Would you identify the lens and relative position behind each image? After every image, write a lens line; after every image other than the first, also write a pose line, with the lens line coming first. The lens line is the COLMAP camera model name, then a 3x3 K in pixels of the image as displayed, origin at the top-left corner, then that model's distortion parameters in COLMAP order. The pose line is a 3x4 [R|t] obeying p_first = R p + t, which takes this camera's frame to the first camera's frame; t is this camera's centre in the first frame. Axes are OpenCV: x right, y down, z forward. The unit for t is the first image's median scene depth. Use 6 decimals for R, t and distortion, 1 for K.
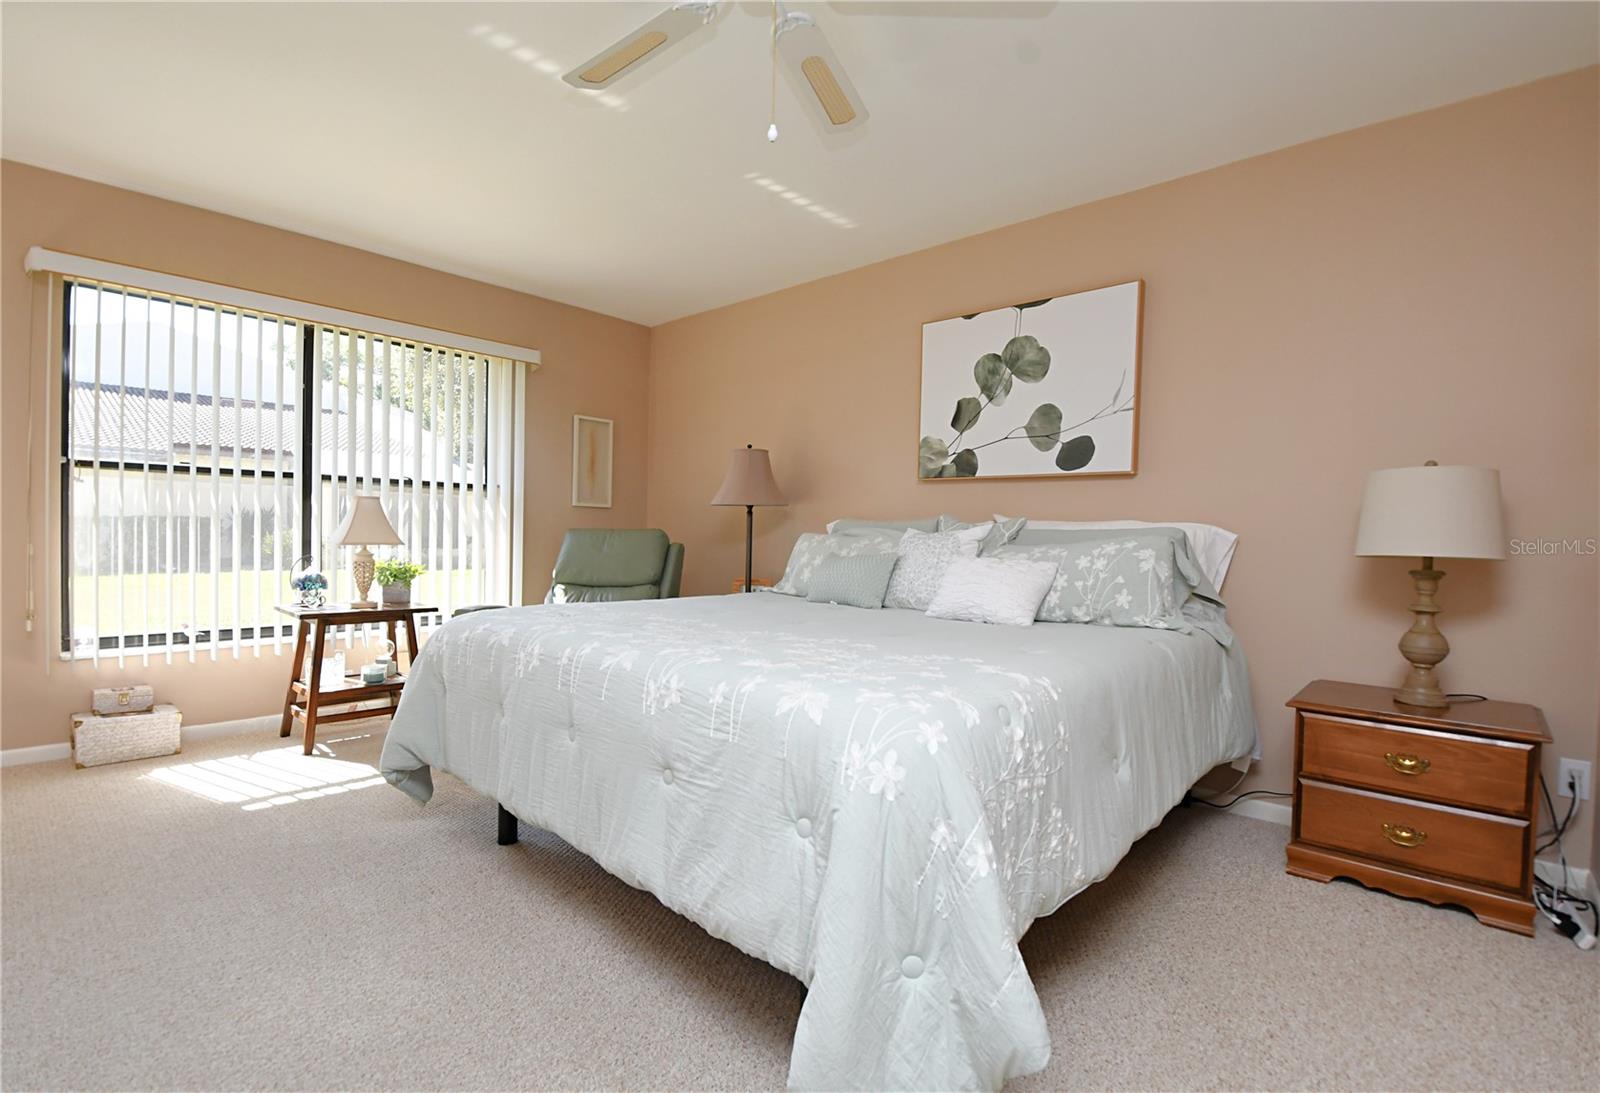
lens RADIAL K [[740.8, 0, 800.0], [0, 740.8, 546.5], [0, 0, 1]] dist [0.000721, 0.000085]
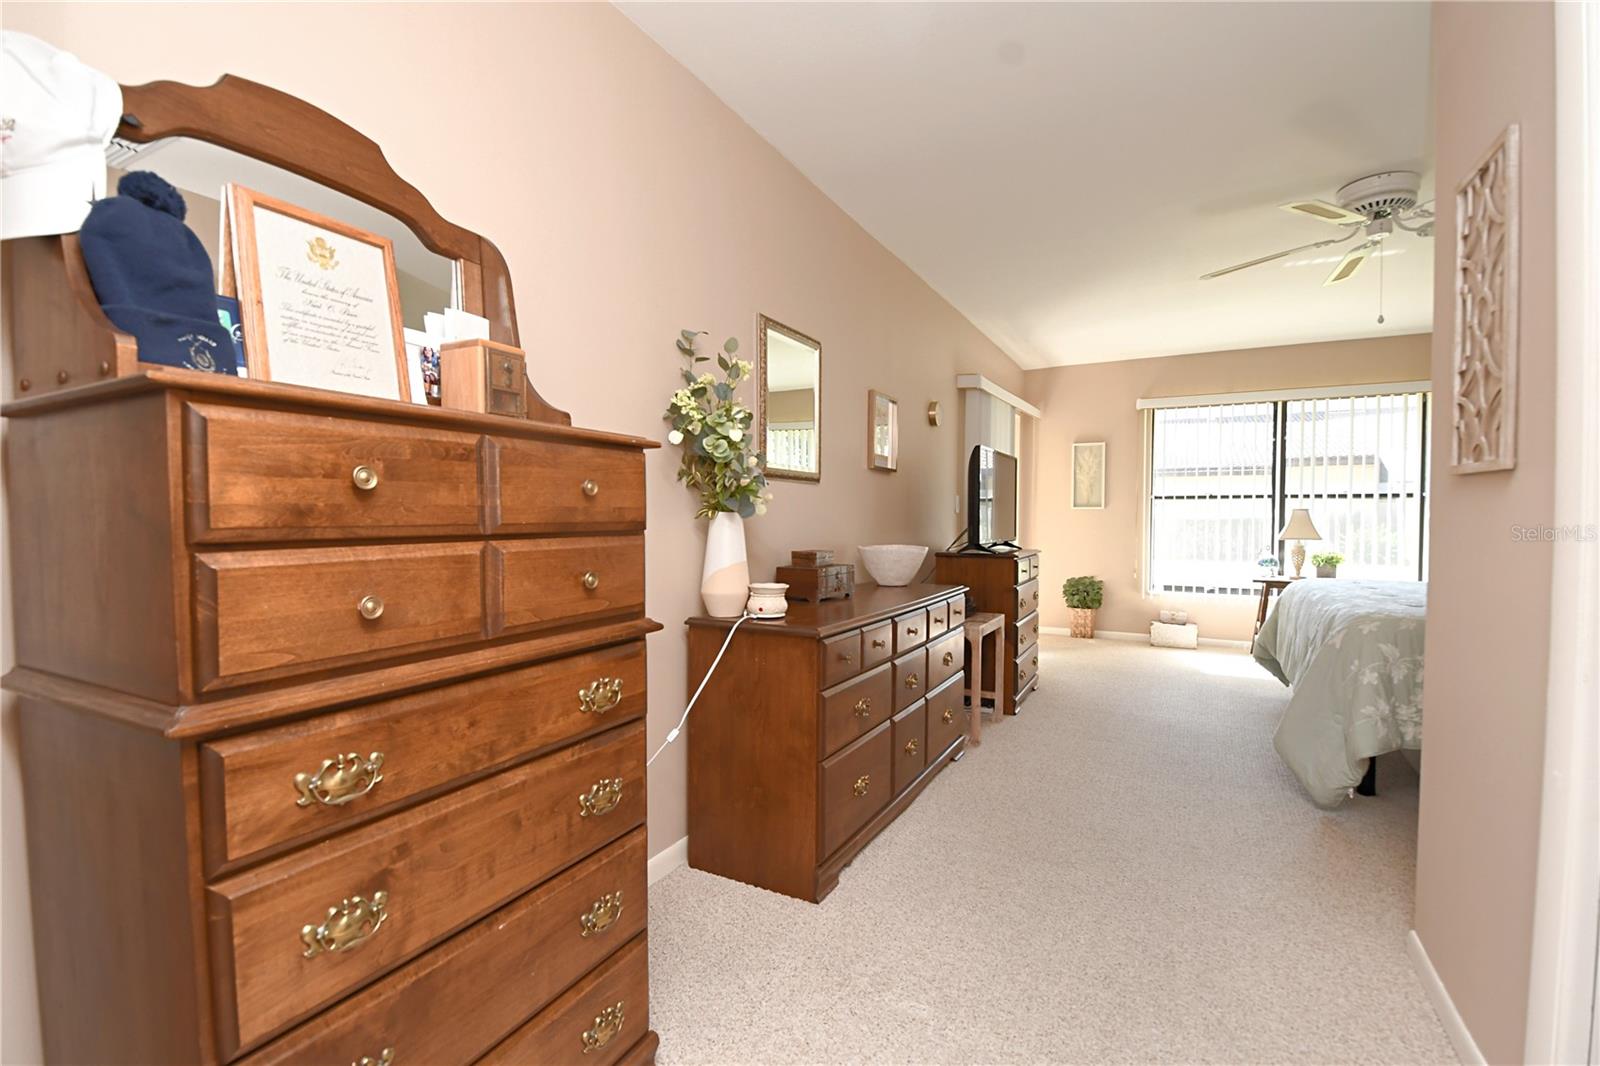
lens RADIAL K [[709.9, 0, 805.6], [0, 709.9, 541.6], [0, 0, 1]] dist [0.017057, -0.022251]
pose [[0.249059, 0.007538, -0.968459, 0.625408], [-0.011976, 0.999917, 0.004702, 0.007355], [0.968414, 0.010427, 0.249129, -0.386610]]
